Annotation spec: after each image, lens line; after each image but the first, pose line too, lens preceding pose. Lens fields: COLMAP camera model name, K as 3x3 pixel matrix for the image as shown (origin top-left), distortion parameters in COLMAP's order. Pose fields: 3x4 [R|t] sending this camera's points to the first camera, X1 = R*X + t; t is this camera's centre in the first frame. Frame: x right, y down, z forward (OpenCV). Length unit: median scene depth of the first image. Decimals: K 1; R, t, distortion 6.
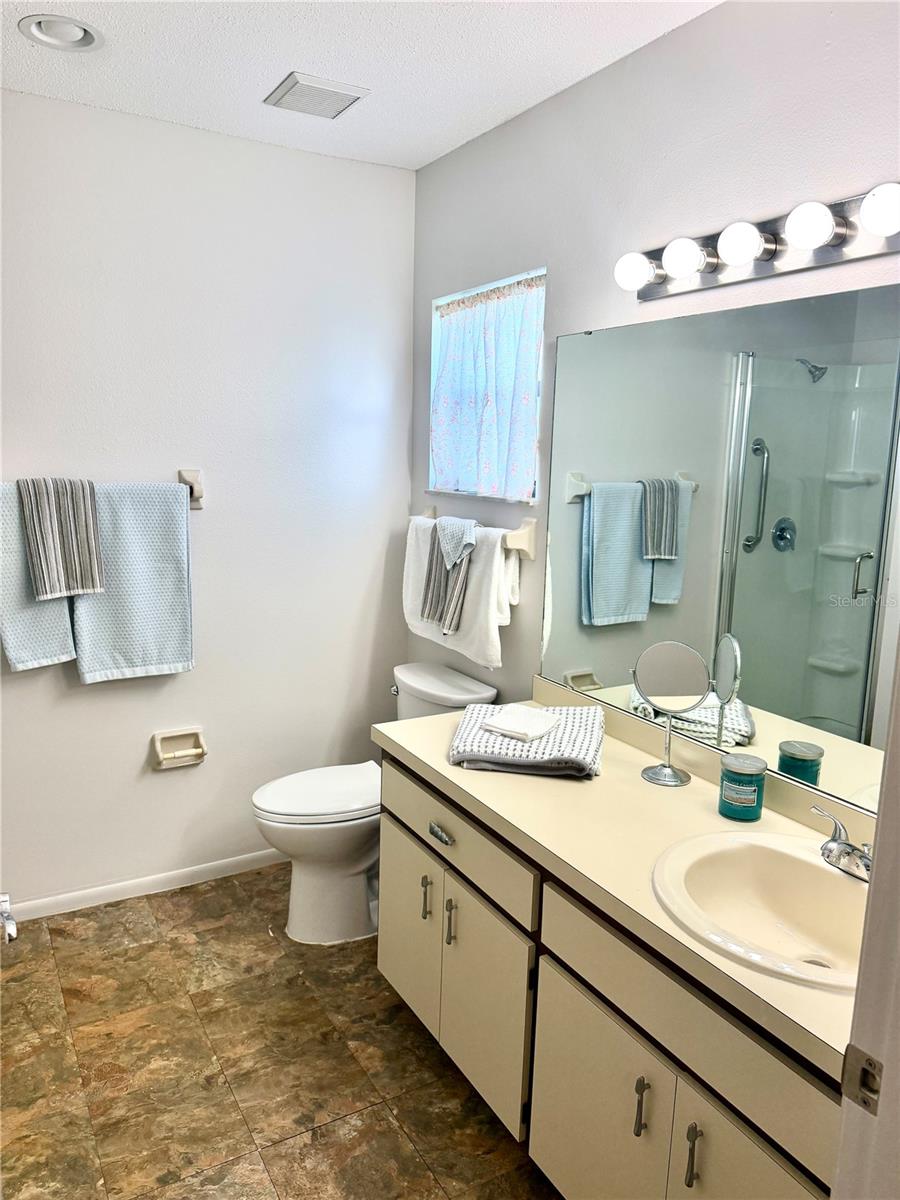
lens RADIAL K [[842.8, 0, 448.6], [0, 842.8, 602.2], [0, 0, 1]] dist [0.013876, -0.017915]
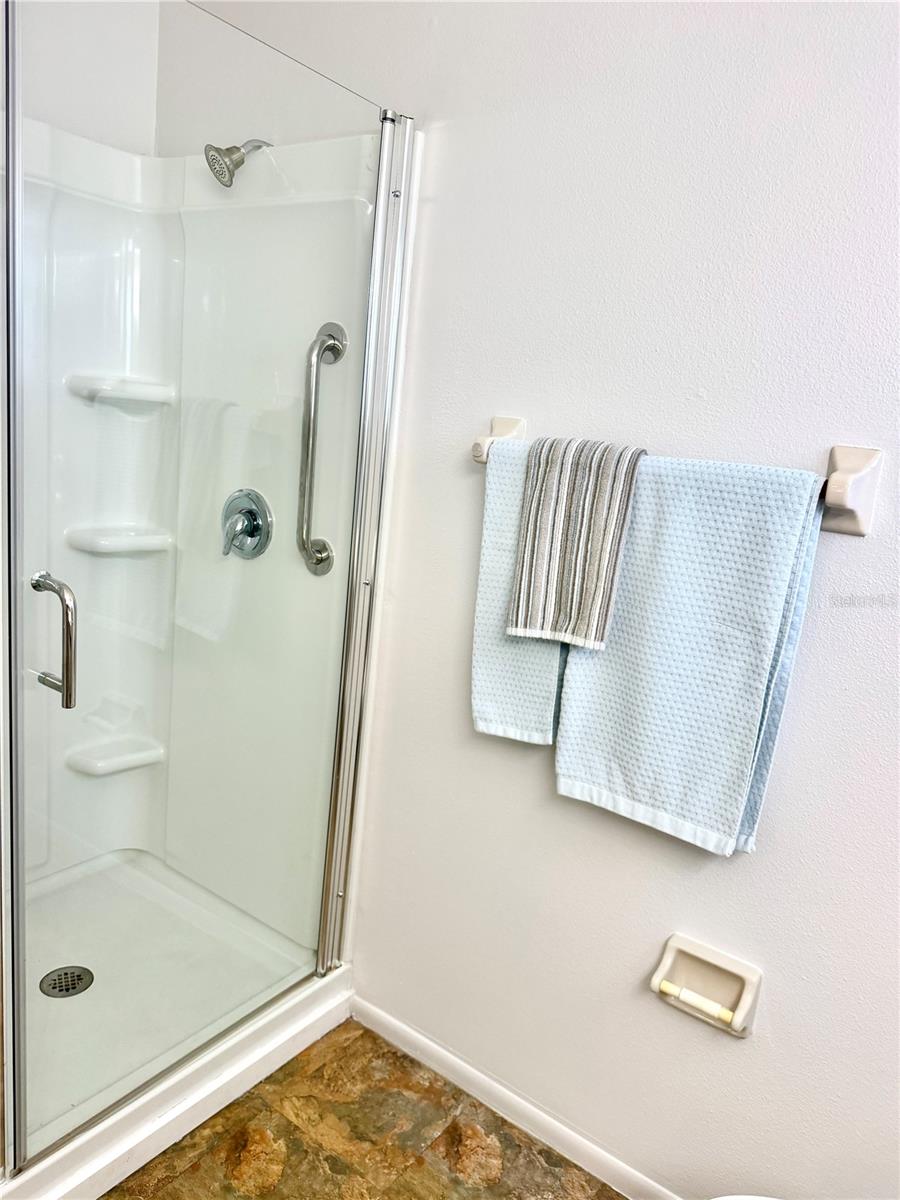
lens RADIAL K [[842.8, 0, 446.2], [0, 842.8, 589.0], [0, 0, 1]] dist [0.013876, -0.017915]
pose [[0.383697, 0.192669, -0.903136, 0.039523], [-0.243492, 0.964492, 0.102310, -0.079035], [0.890779, 0.180651, 0.416986, 0.652169]]
